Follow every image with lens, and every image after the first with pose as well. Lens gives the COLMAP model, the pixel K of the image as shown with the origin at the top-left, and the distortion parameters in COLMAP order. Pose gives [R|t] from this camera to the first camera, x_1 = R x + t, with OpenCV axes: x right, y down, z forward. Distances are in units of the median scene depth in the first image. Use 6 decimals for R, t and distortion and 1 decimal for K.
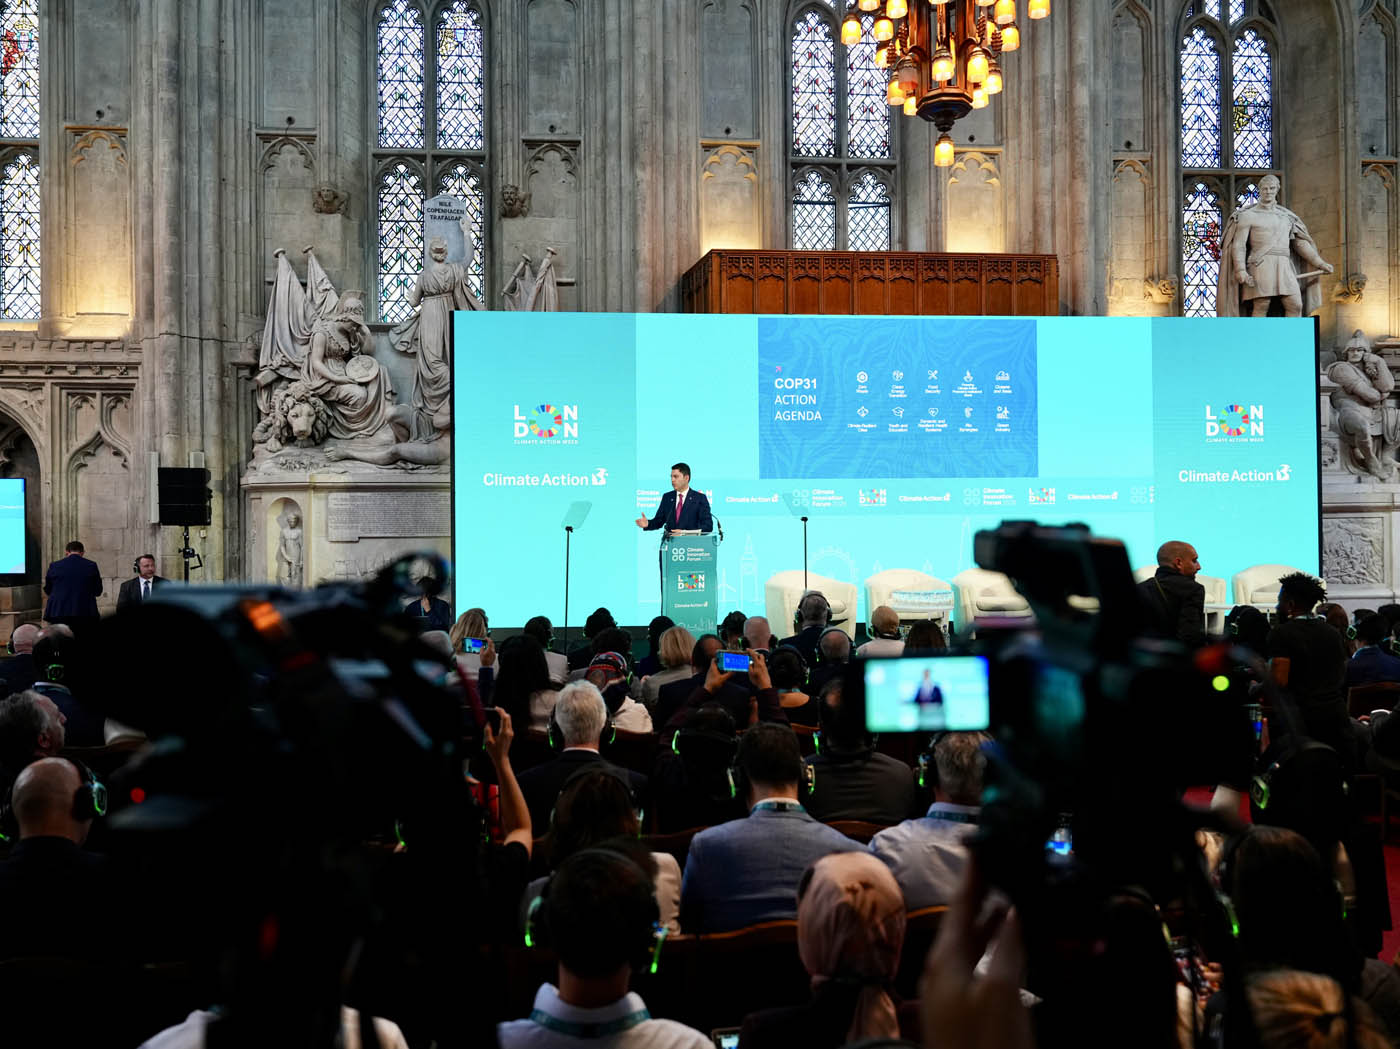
lens RADIAL K [[1004.3, 0, 700.0], [0, 1004.3, 524.5], [0, 0, 1]] dist [-0.001474, 0.000336]
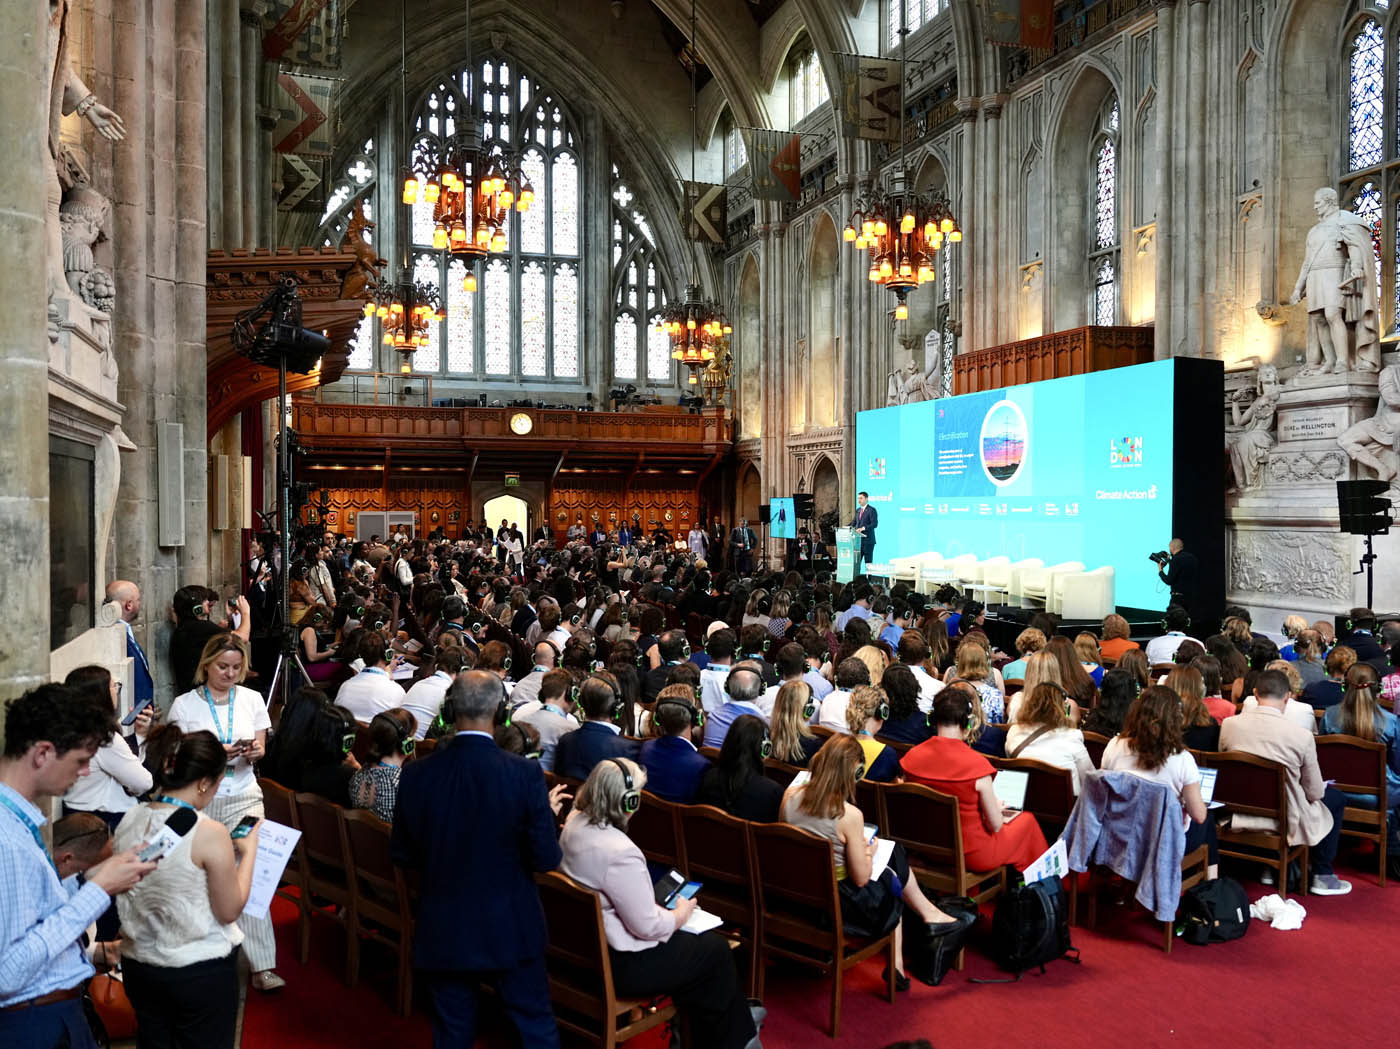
lens RADIAL K [[1001.3, 0, 700.0], [0, 1001.3, 524.5], [0, 0, 1]] dist [0.002158, -0.002686]
pose [[0.296517, 0.017668, -0.954864, 1.362273], [-0.023315, 0.999665, 0.011257, -0.010685], [0.954743, 0.018925, 0.296830, 0.125485]]
